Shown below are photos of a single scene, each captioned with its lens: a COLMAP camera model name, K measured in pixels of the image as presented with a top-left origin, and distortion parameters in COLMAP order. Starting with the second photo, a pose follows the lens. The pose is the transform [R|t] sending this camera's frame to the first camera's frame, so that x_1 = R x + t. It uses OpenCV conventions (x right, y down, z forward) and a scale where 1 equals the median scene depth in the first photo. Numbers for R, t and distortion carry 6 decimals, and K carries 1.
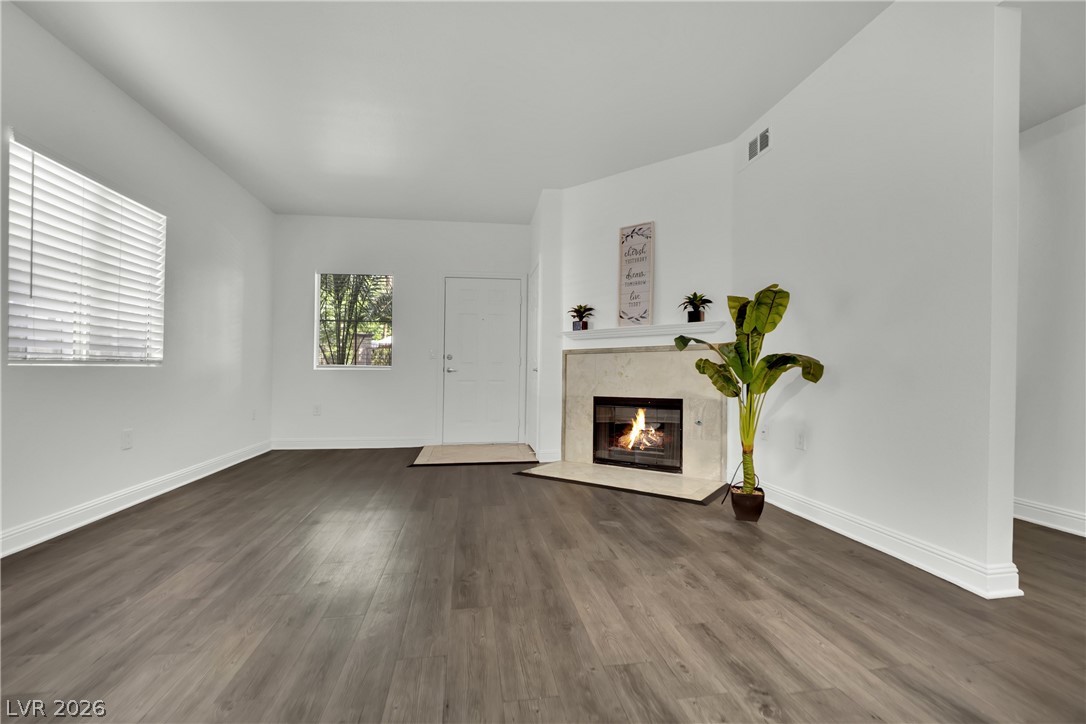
lens RADIAL K [[447.8, 0, 536.0], [0, 447.8, 382.9], [0, 0, 1]] dist [-0.026784, 0.001206]
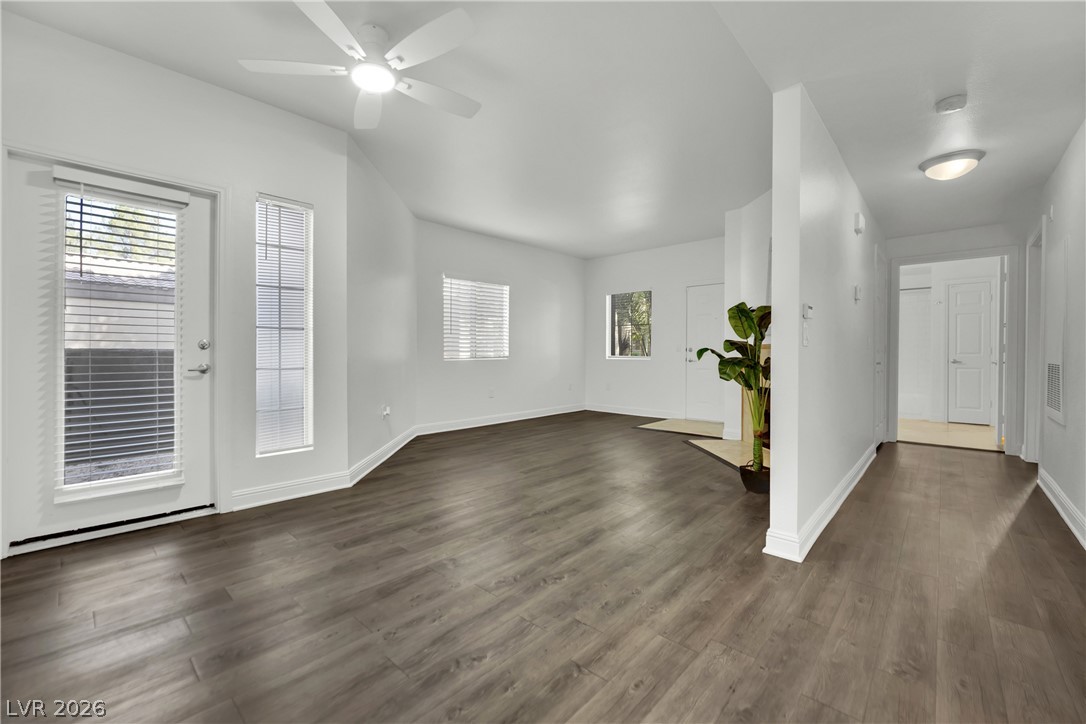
lens RADIAL K [[447.8, 0, 541.8], [0, 447.8, 361.3], [0, 0, 1]] dist [-0.026784, 0.001206]
pose [[0.623940, 0.009606, -0.781414, 0.773254], [-0.014007, 0.999901, 0.001108, -0.031301], [0.781347, 0.010254, 0.624013, -0.162165]]
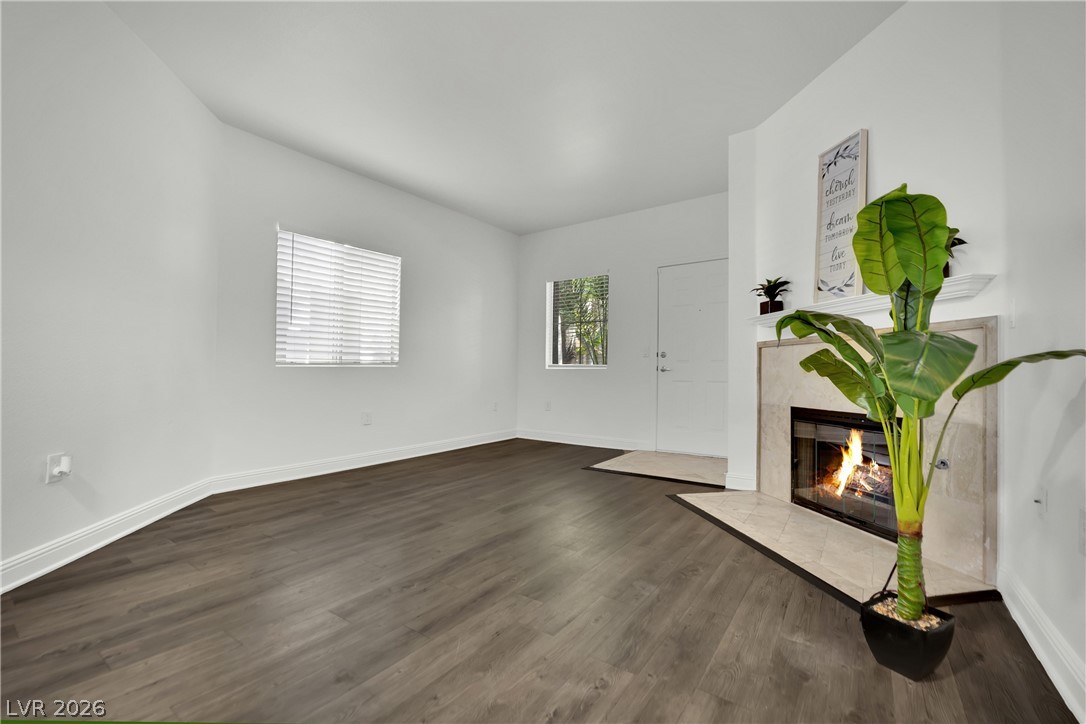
lens RADIAL K [[447.8, 0, 547.8], [0, 447.8, 373.8], [0, 0, 1]] dist [-0.026784, 0.001206]
pose [[0.727828, 0.004848, -0.685742, 0.378232], [-0.017539, 0.999779, -0.011548, -0.007219], [0.685535, 0.020433, 0.727753, 0.270158]]
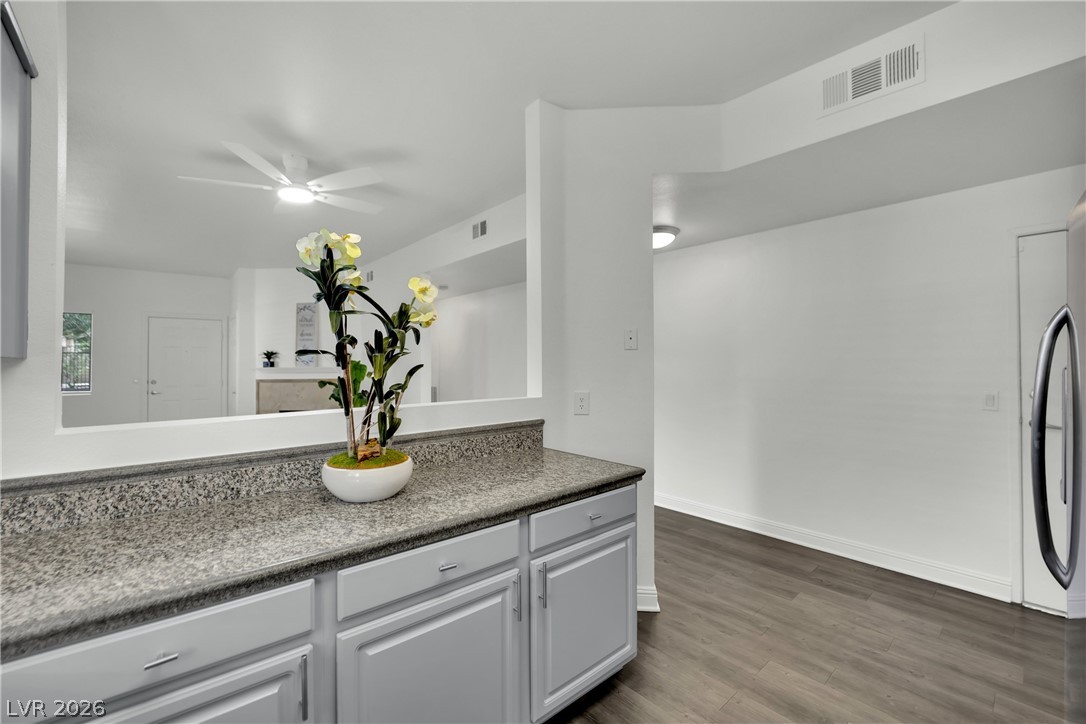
lens RADIAL K [[447.8, 0, 542.9], [0, 447.8, 362.6], [0, 0, 1]] dist [-0.026784, 0.001206]
pose [[0.834424, -0.007156, 0.551076, 0.053626], [0.018179, 0.999729, -0.014545, -0.108395], [-0.550822, 0.022155, 0.834328, -0.874680]]
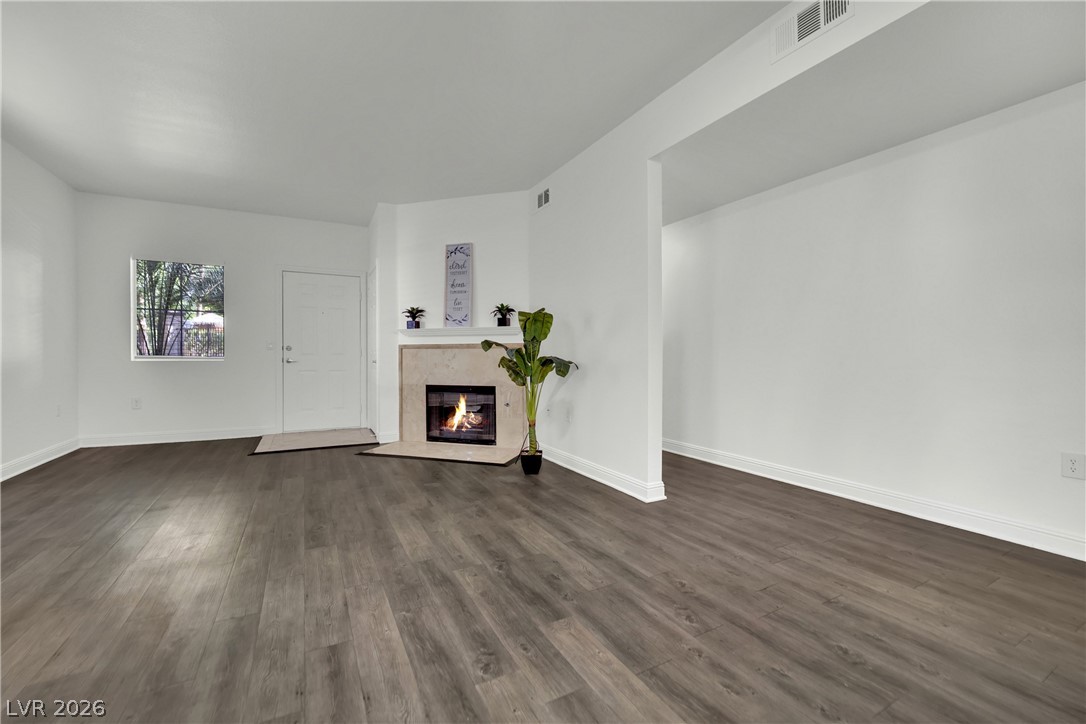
lens RADIAL K [[447.8, 0, 533.3], [0, 447.8, 368.8], [0, 0, 1]] dist [-0.026784, 0.001206]
pose [[0.947471, -0.014220, 0.319527, 0.024103], [0.009351, 0.999816, 0.016767, -0.033133], [-0.319706, -0.012899, 0.947429, -0.245646]]
